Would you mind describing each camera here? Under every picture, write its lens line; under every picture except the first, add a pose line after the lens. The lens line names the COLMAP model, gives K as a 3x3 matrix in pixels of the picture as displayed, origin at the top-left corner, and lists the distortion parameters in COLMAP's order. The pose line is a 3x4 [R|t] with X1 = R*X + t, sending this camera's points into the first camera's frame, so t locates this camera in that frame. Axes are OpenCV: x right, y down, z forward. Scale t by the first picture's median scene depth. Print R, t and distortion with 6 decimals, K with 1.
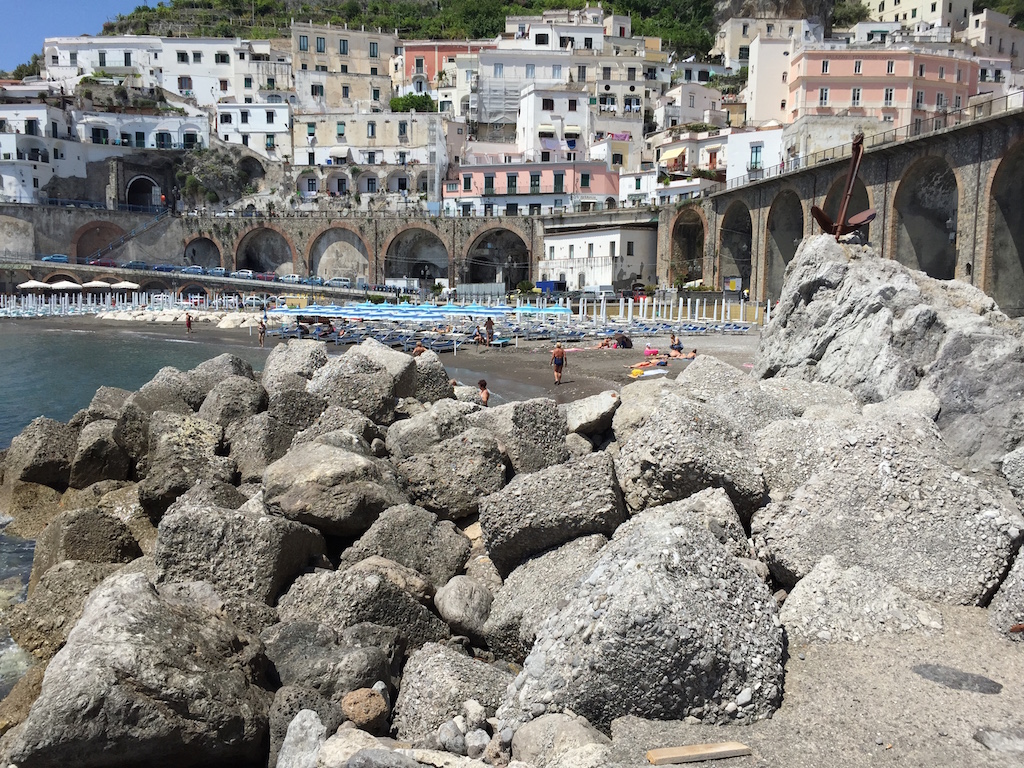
lens RADIAL K [[905.2, 0, 533.2], [0, 905.2, 387.9], [0, 0, 1]] dist [0.065602, -0.066176]
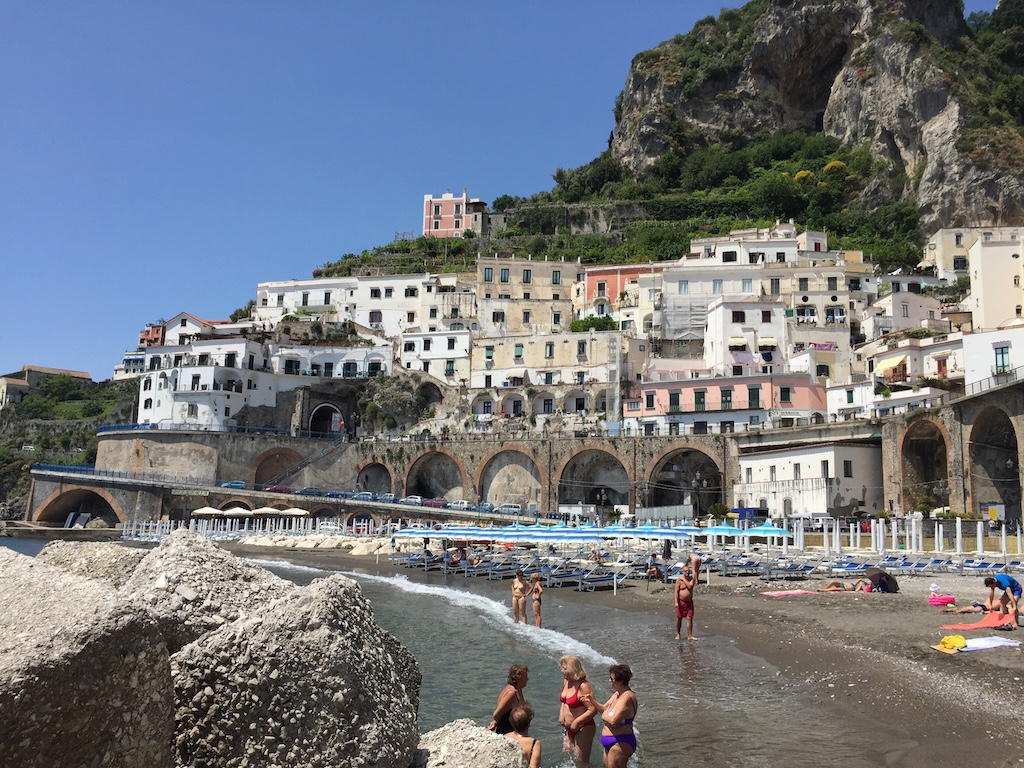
lens RADIAL K [[905.2, 0, 518.5], [0, 905.2, 373.3], [0, 0, 1]] dist [0.065602, -0.066176]
pose [[0.975407, -0.026736, -0.218783, -0.001257], [-0.033490, 0.963113, -0.267004, -0.004133], [0.217851, 0.267764, 0.938532, 0.104270]]
